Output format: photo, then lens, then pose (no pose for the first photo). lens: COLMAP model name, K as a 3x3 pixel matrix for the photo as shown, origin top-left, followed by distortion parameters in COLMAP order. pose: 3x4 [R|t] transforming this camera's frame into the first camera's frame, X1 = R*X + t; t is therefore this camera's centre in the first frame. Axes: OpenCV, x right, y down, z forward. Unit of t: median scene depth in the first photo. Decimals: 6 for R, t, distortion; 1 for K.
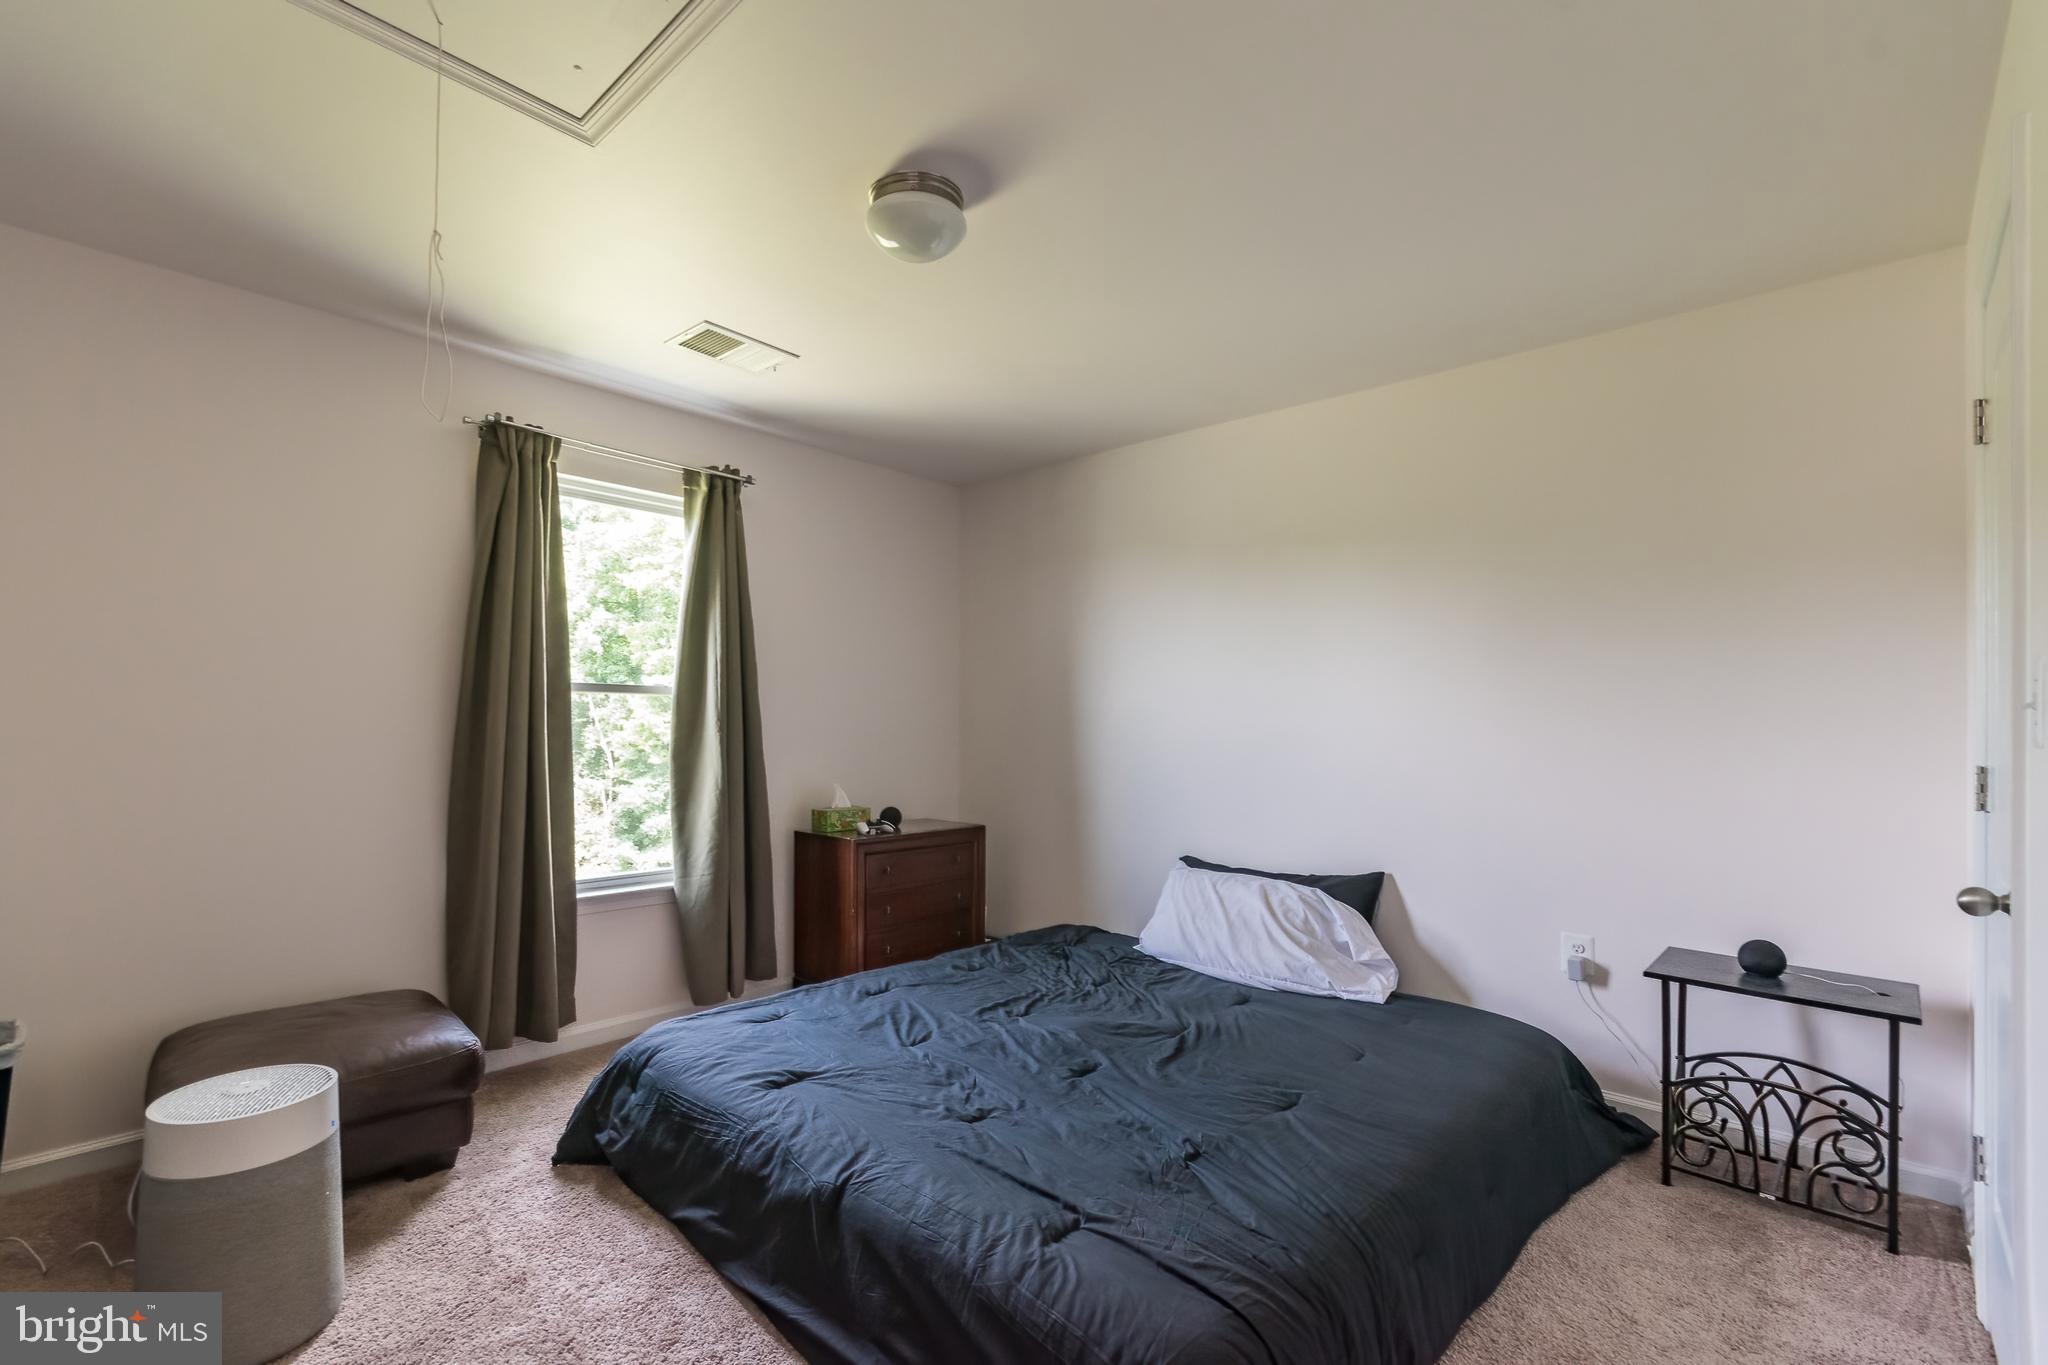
lens RADIAL K [[892.1, 0, 1022.8], [0, 892.1, 717.3], [0, 0, 1]] dist [-0.000118, -0.000027]
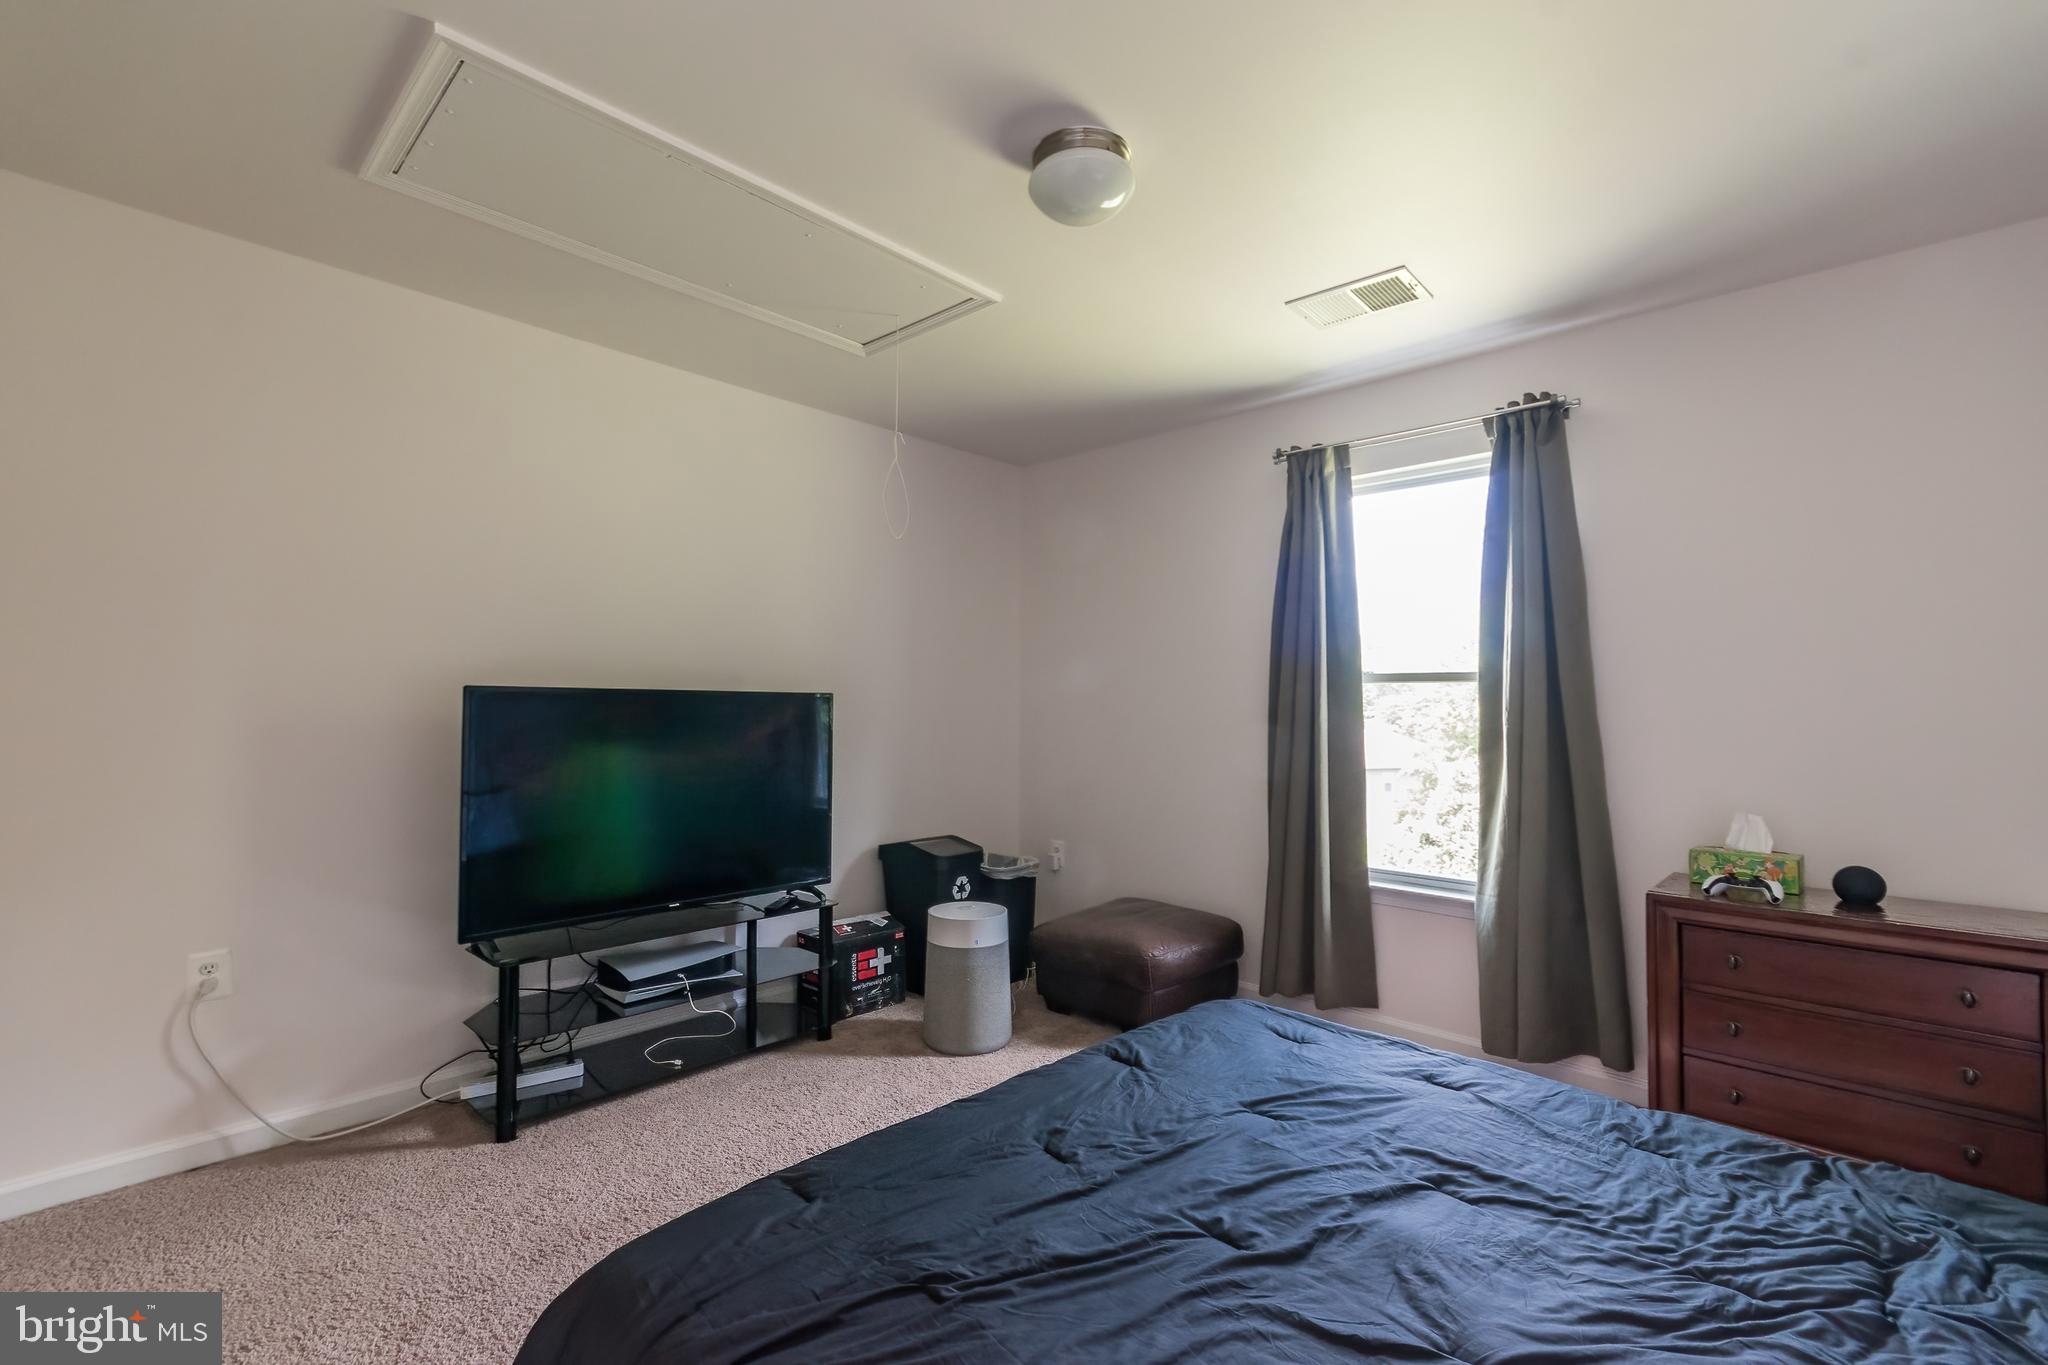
lens RADIAL K [[896.5, 0, 1013.6], [0, 896.5, 700.5], [0, 0, 1]] dist [-0.001234, -0.000089]
pose [[-0.027124, -0.013075, -0.999547, 0.538818], [-0.000311, 0.999915, -0.013071, 0.004970], [0.999632, -0.000044, -0.027126, 0.621617]]
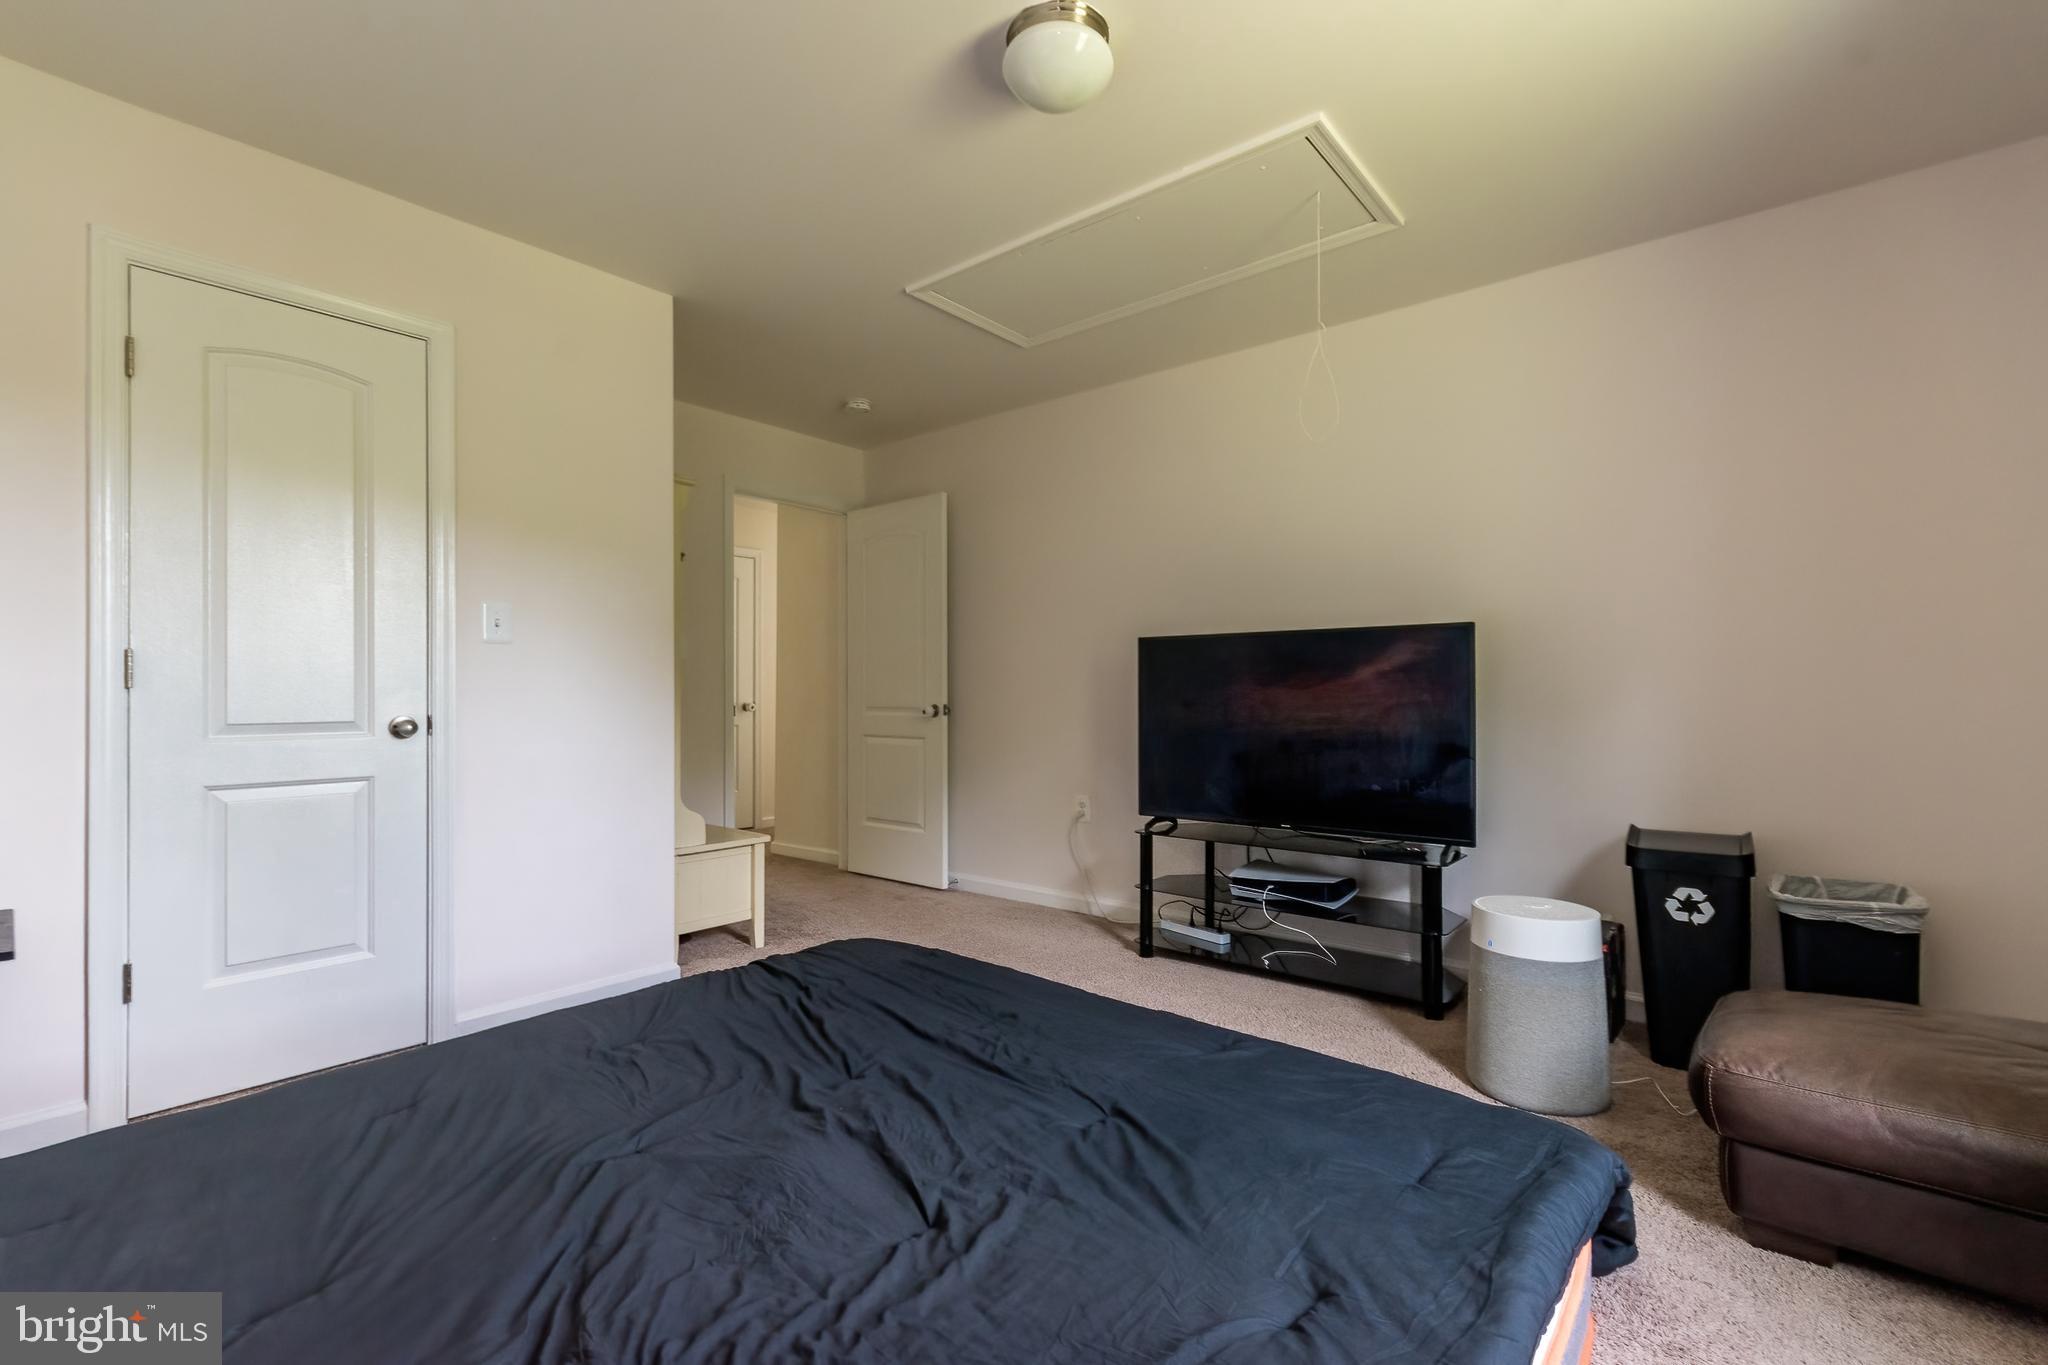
lens RADIAL K [[896.5, 0, 1013.6], [0, 896.5, 700.5], [0, 0, 1]] dist [-0.001234, -0.000089]
pose [[-0.999291, -0.001889, -0.037605, -0.030614], [-0.001917, 0.999998, 0.000696, 0.061622], [0.037603, 0.000768, -0.999292, 1.253372]]
